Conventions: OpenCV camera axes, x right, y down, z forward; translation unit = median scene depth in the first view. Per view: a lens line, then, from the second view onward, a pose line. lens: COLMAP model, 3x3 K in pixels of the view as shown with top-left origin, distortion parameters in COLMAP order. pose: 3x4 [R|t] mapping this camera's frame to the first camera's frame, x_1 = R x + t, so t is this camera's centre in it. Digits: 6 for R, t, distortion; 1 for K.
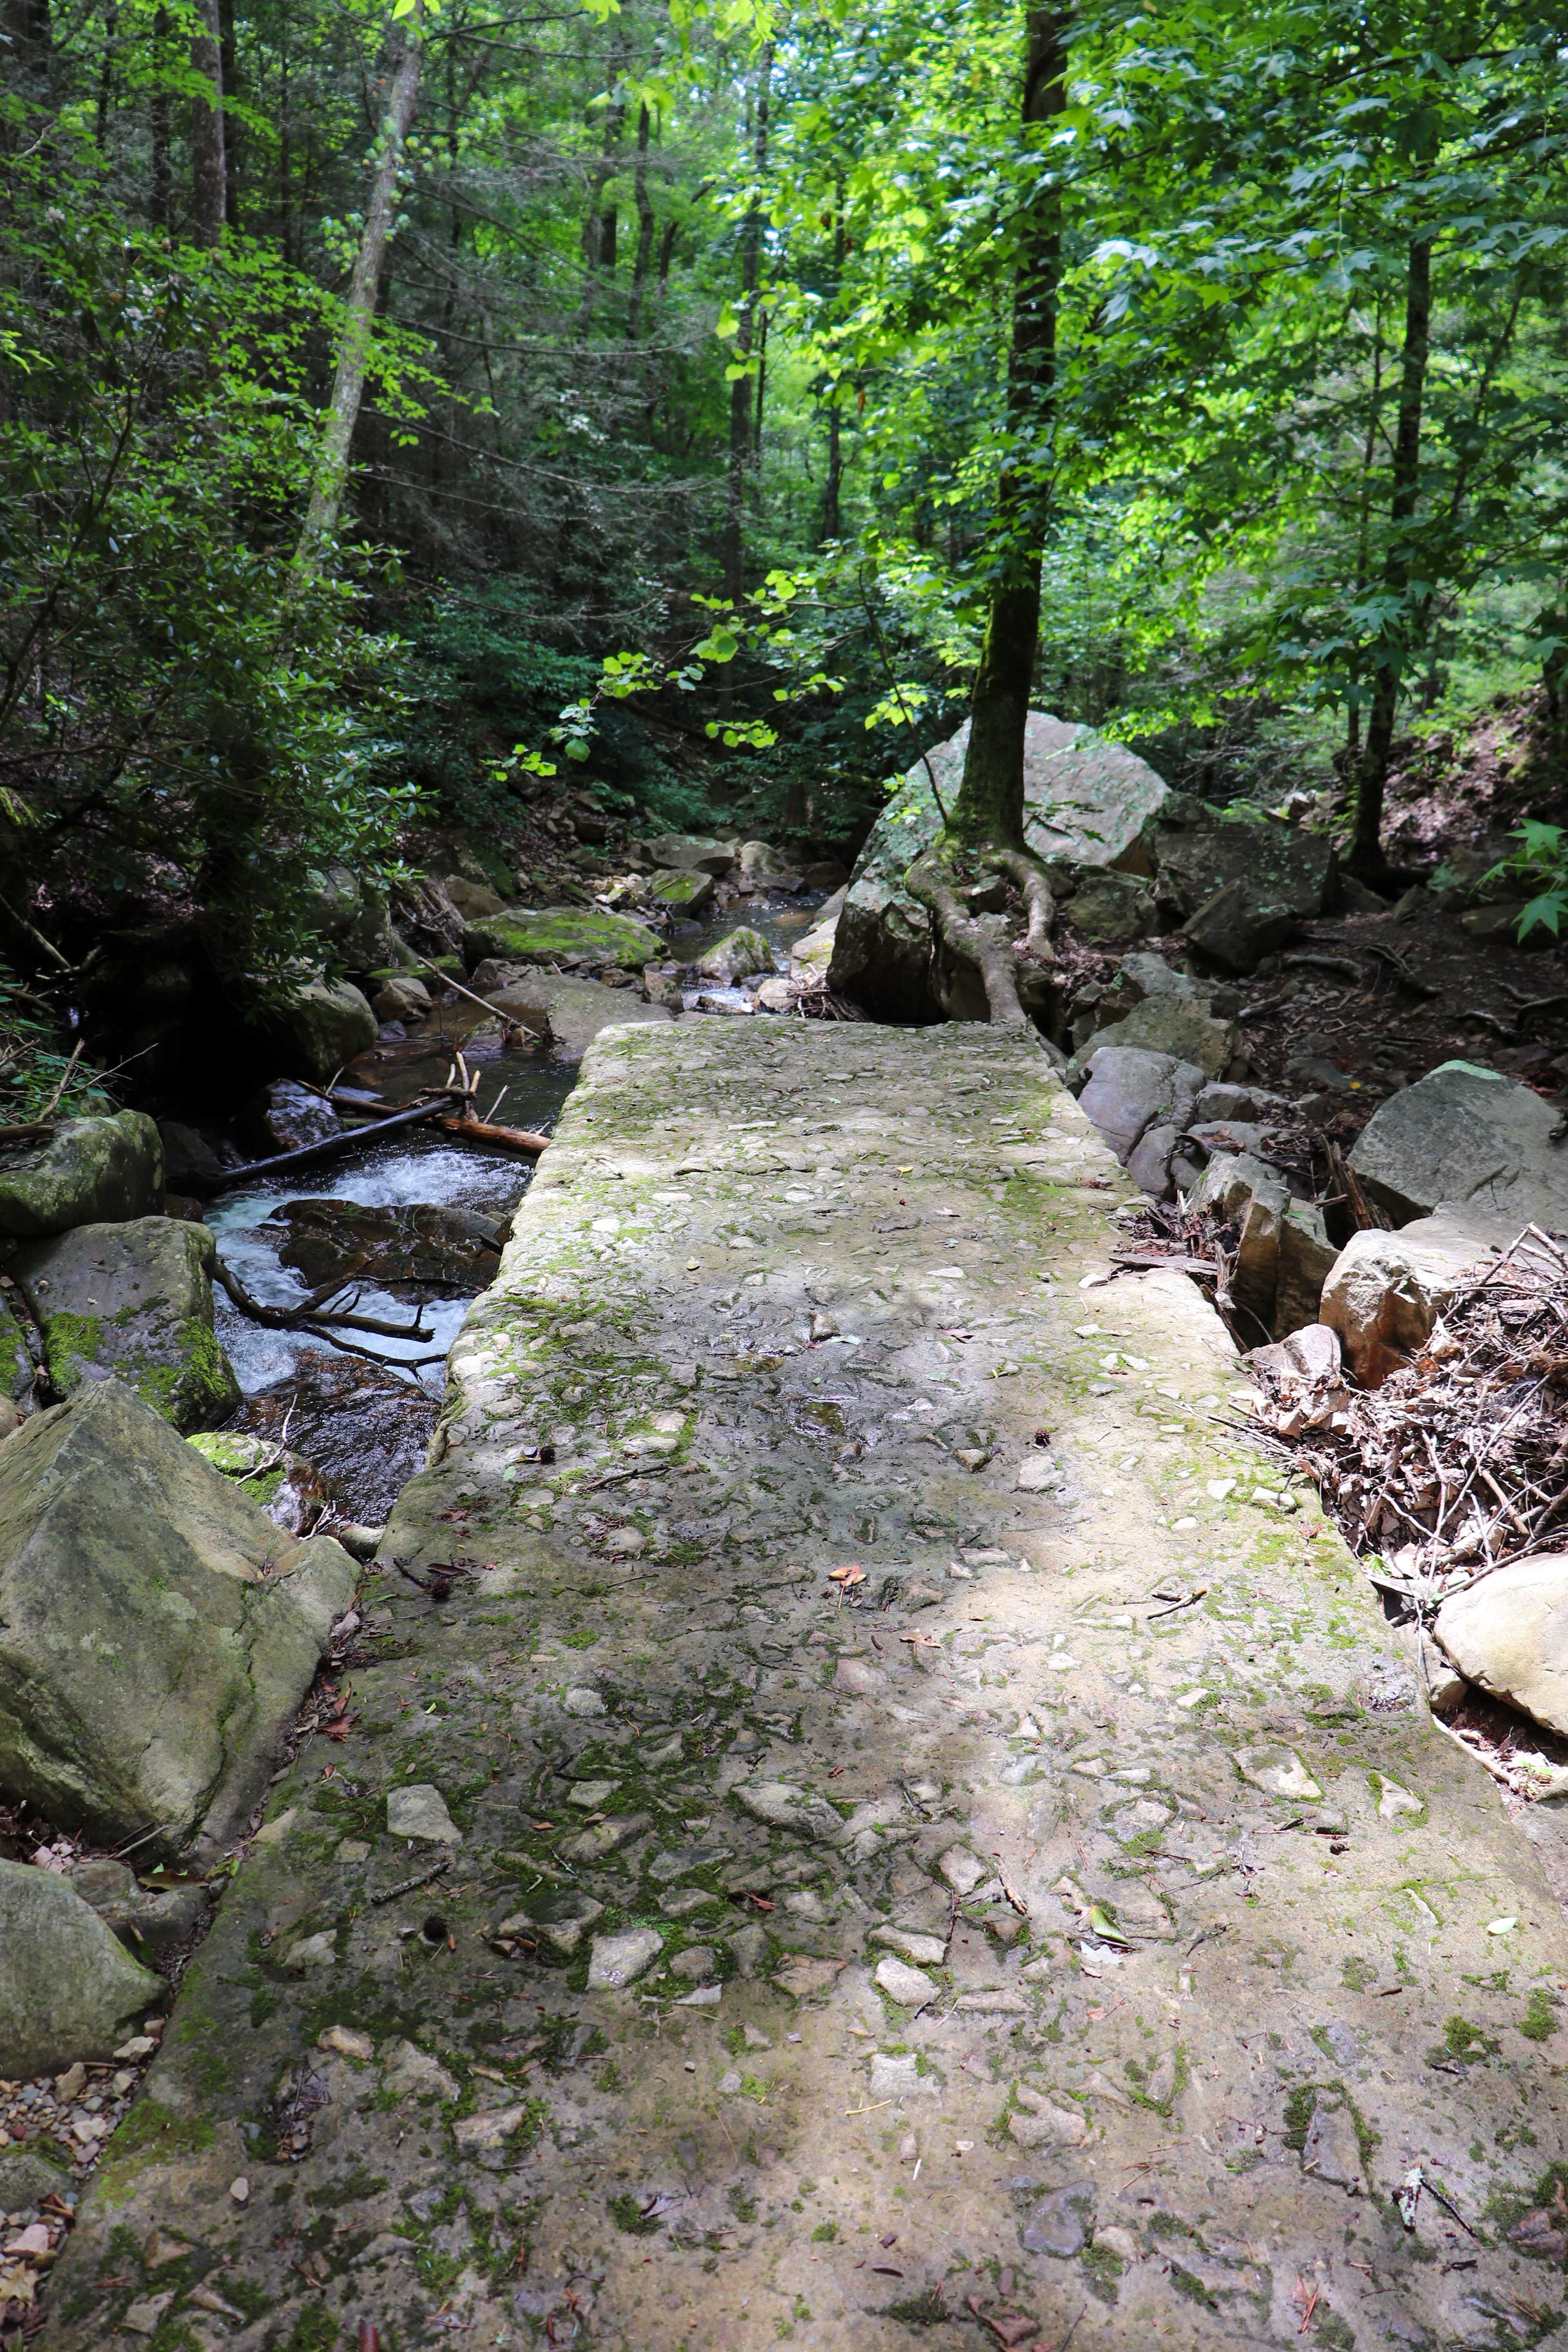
lens RADIAL K [[2070.6, 0, 784.0], [0, 2070.6, 1176.0], [0, 0, 1]] dist [-0.162657, 0.007840]
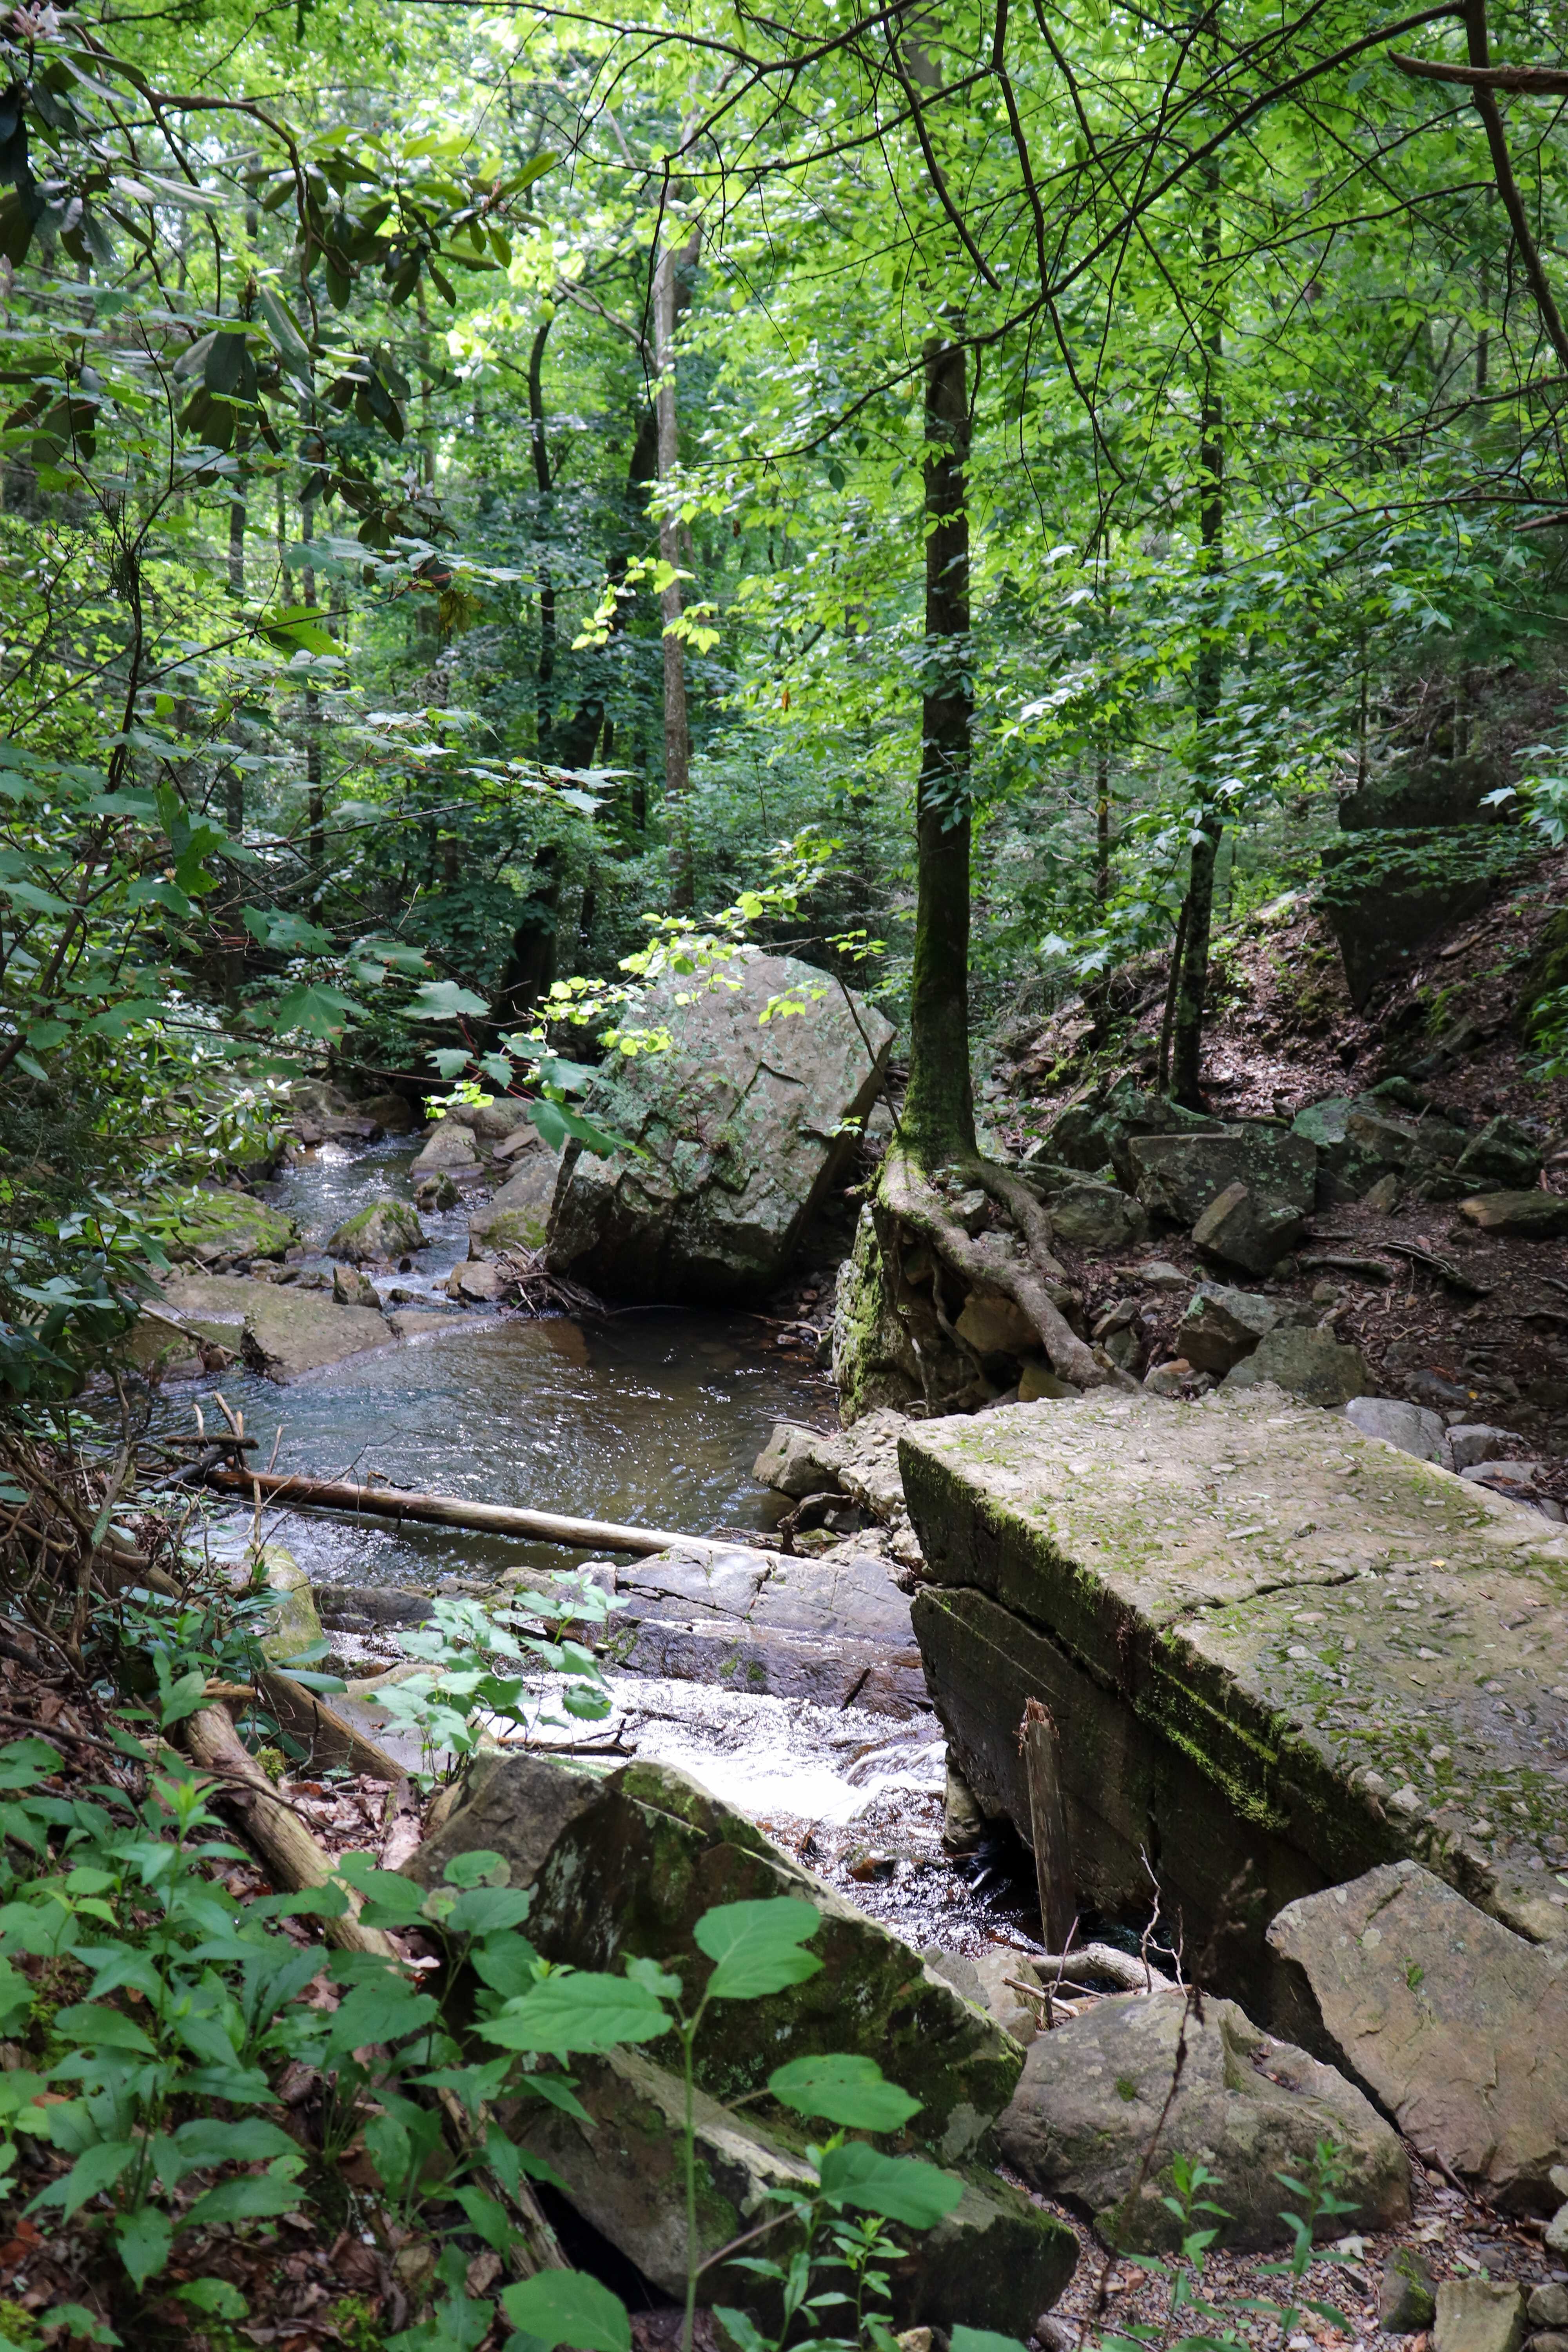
lens RADIAL K [[2538.0, 0, 784.0], [0, 2538.0, 1176.0], [0, 0, 1]] dist [0.001120, 0.004028]
pose [[0.949730, -0.070400, 0.305052, -0.273336], [0.094773, 0.993320, -0.065824, -0.063208], [-0.298380, 0.091426, 0.950058, -0.094432]]
